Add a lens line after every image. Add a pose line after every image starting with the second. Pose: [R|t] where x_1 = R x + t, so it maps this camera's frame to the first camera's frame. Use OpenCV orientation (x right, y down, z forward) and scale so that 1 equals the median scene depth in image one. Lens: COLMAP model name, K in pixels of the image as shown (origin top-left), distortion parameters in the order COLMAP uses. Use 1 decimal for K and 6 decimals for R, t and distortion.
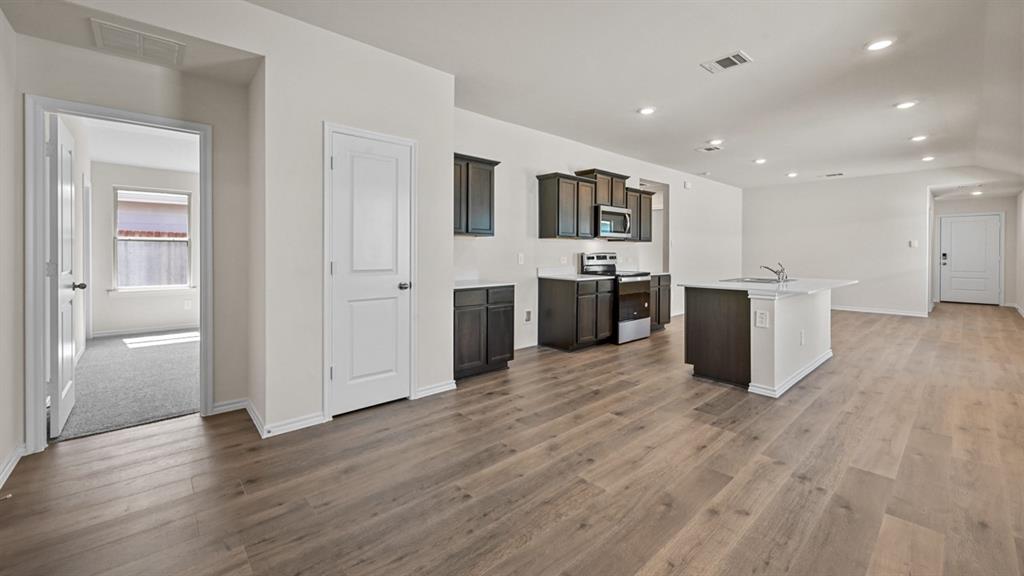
lens RADIAL K [[410.0, 0, 507.8], [0, 410.0, 255.7], [0, 0, 1]] dist [-0.000428, 0.000825]
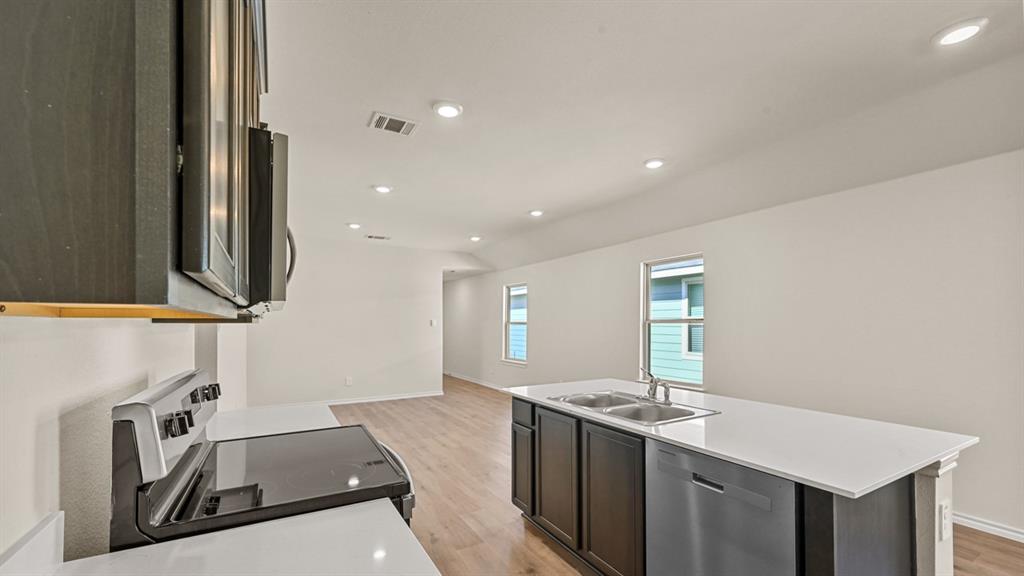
lens RADIAL K [[410.0, 0, 512.9], [0, 410.0, 320.9], [0, 0, 1]] dist [-0.000428, 0.000825]
pose [[0.198338, 0.002735, 0.980130, 0.063653], [0.013222, 0.999898, -0.005466, -0.034903], [-0.980044, 0.014043, 0.198282, 0.839152]]
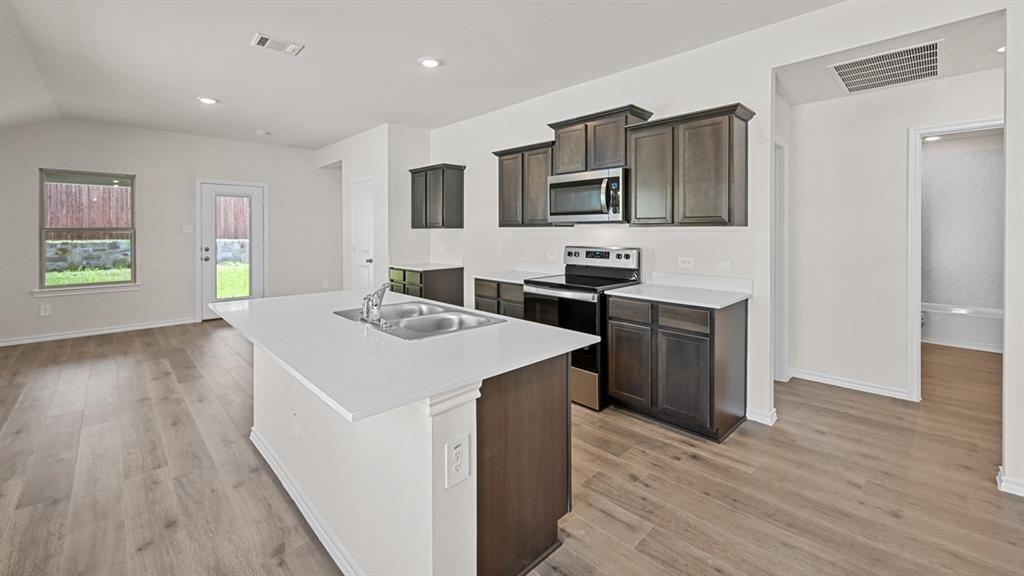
lens RADIAL K [[410.0, 0, 504.9], [0, 410.0, 233.9], [0, 0, 1]] dist [-0.000428, 0.000825]
pose [[0.036298, 0.004011, -0.999333, 0.877102], [-0.006888, 0.999969, 0.003763, -0.029529], [0.999317, 0.006747, 0.036324, 0.877382]]
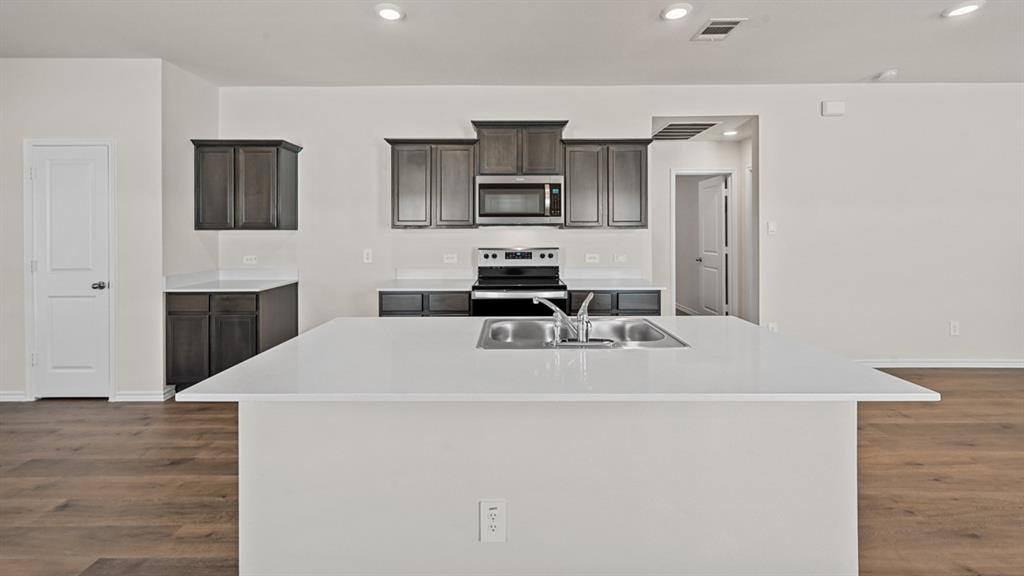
lens RADIAL K [[410.0, 0, 509.2], [0, 410.0, 235.1], [0, 0, 1]] dist [-0.000428, 0.000825]
pose [[0.744494, -0.002913, -0.667623, 0.676236], [0.000948, 0.999994, -0.003306, -0.026624], [0.667629, 0.001829, 0.744492, 0.534799]]
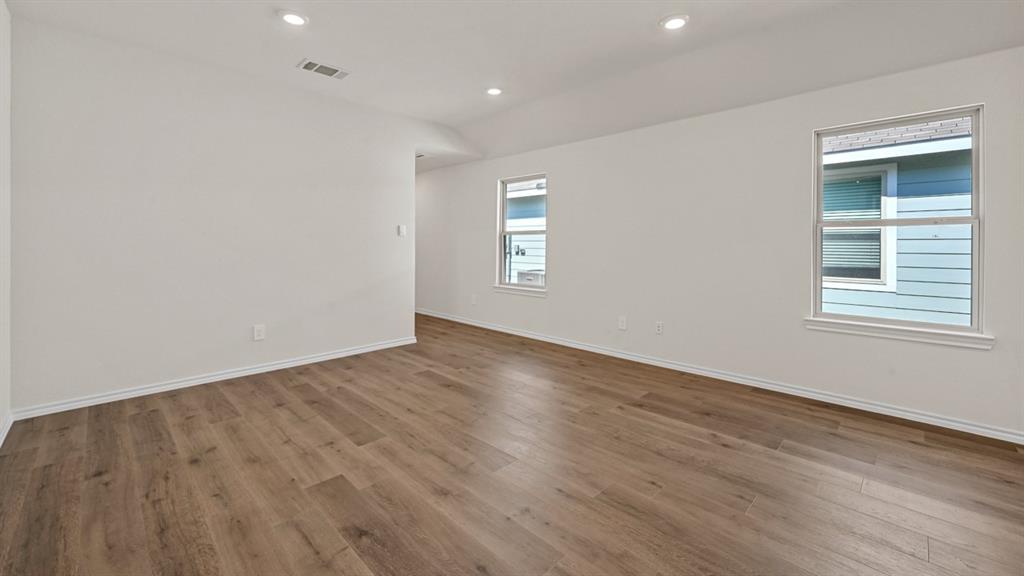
lens RADIAL K [[410.0, 0, 507.2], [0, 410.0, 239.9], [0, 0, 1]] dist [-0.000428, 0.000825]
pose [[-0.058282, 0.004677, 0.998289, 0.480402], [0.008434, 0.999956, -0.004192, -0.012699], [-0.998265, 0.008175, -0.058319, 1.202652]]
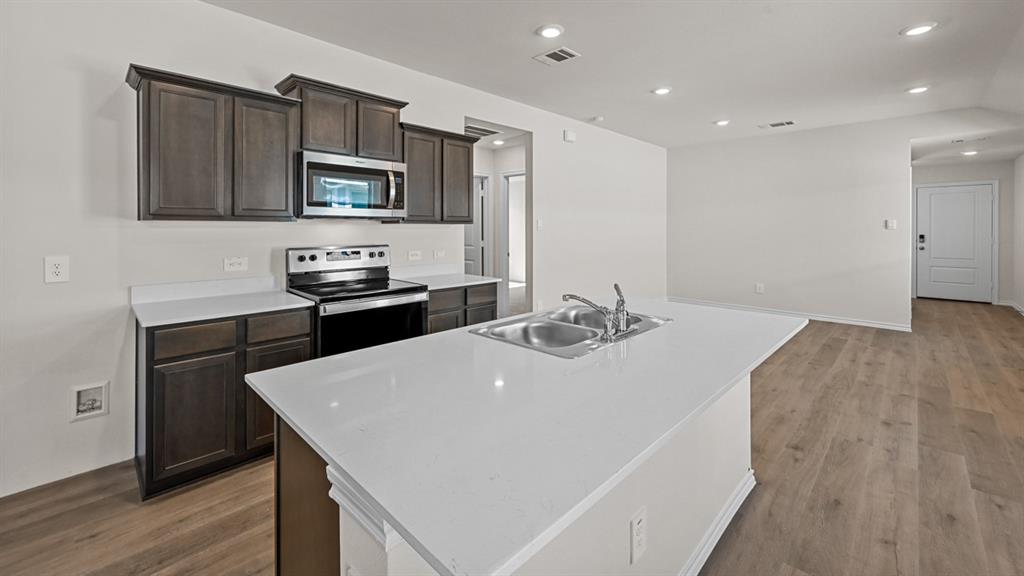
lens RADIAL K [[410.0, 0, 511.7], [0, 410.0, 232.1], [0, 0, 1]] dist [-0.000428, 0.000825]
pose [[0.997845, -0.004841, 0.065440, 0.425213], [0.004732, 0.999987, 0.001822, -0.026486], [-0.065448, -0.001508, 0.997855, 0.488102]]
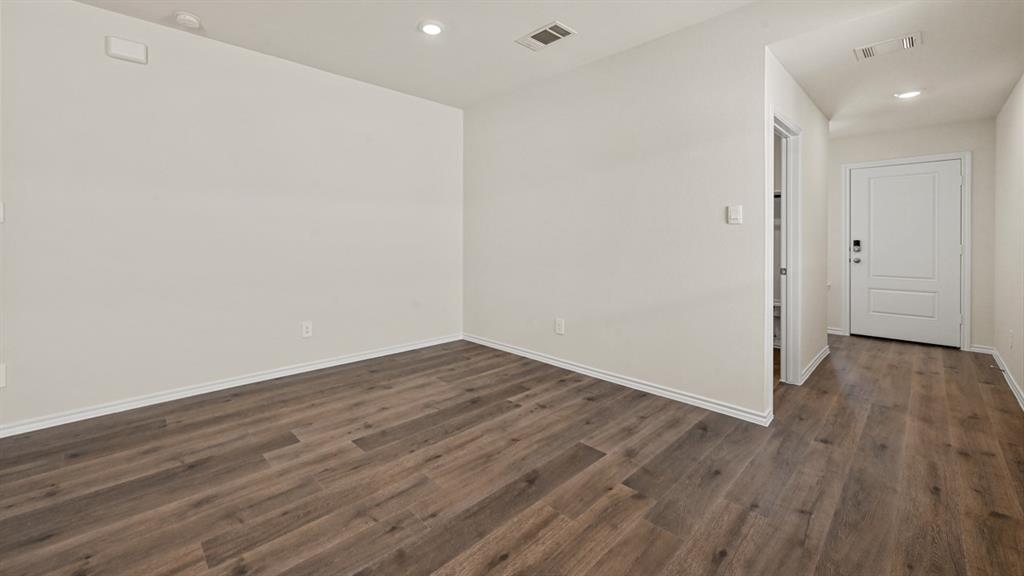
lens RADIAL K [[410.0, 0, 513.7], [0, 410.0, 243.1], [0, 0, 1]] dist [-0.000428, 0.000825]
pose [[0.998634, -0.004374, 0.052076, 1.067851], [0.004477, 0.999988, -0.001858, -0.004251], [-0.052068, 0.002088, 0.998641, 0.897255]]
